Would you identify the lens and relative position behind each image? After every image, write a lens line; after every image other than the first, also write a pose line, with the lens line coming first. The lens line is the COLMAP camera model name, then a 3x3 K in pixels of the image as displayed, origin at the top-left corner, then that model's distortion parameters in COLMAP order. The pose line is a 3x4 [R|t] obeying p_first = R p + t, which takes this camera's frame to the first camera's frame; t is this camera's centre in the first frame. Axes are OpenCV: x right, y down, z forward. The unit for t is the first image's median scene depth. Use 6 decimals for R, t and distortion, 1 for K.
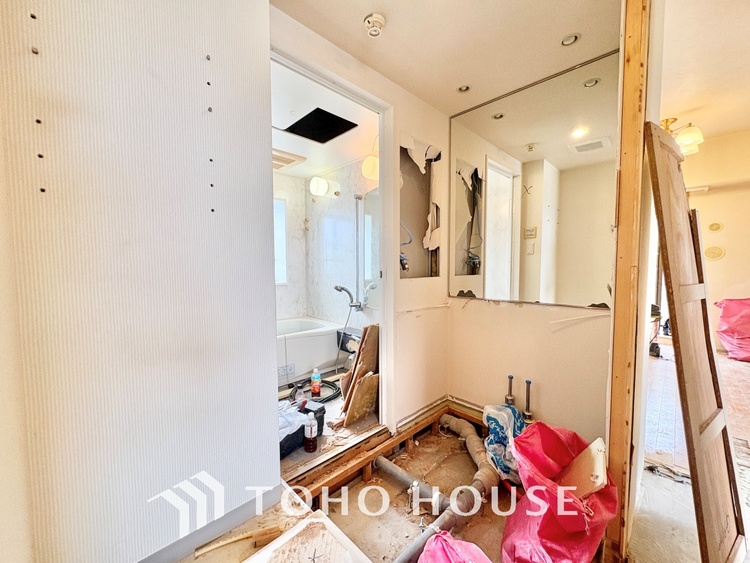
lens RADIAL K [[299.3, 0, 372.8], [0, 299.3, 282.3], [0, 0, 1]] dist [0.000083, 0.000195]
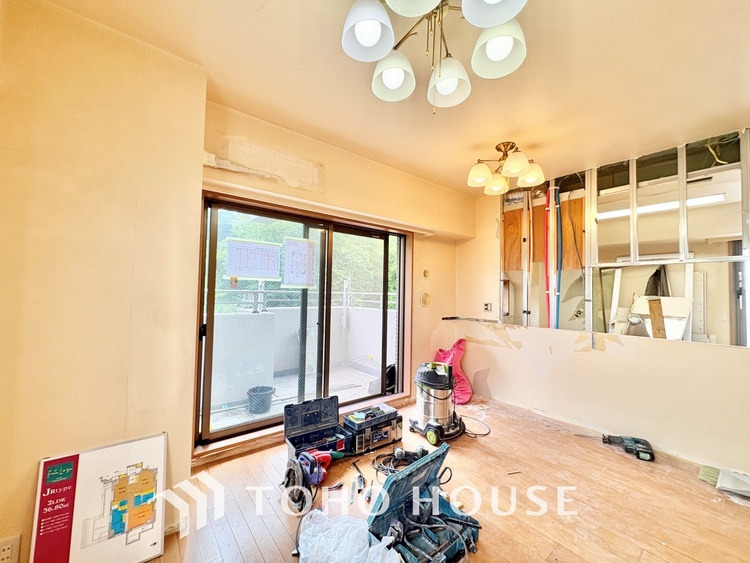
lens RADIAL K [[299.3, 0, 374.4], [0, 299.3, 281.5], [0, 0, 1]] dist [0.000083, 0.000195]
pose [[0.101709, 0.049488, 0.993582, 0.128928], [0.040941, 0.997707, -0.053885, -0.119692], [-0.993971, 0.046159, 0.099450, 1.156899]]
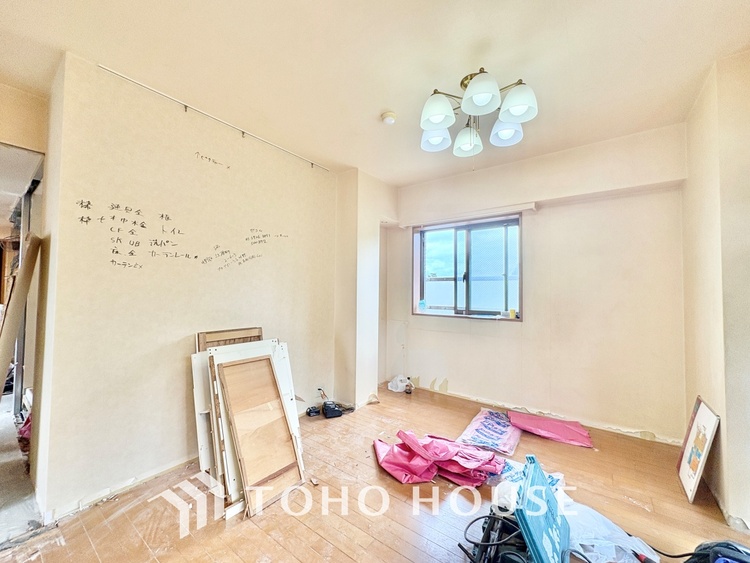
lens RADIAL K [[299.3, 0, 374.9], [0, 299.3, 282.1], [0, 0, 1]] dist [0.000083, 0.000195]
pose [[0.159254, -0.017348, -0.987085, 0.964959], [-0.072080, 0.996973, -0.029151, -0.096009], [0.984603, 0.075792, 0.157522, 0.869412]]
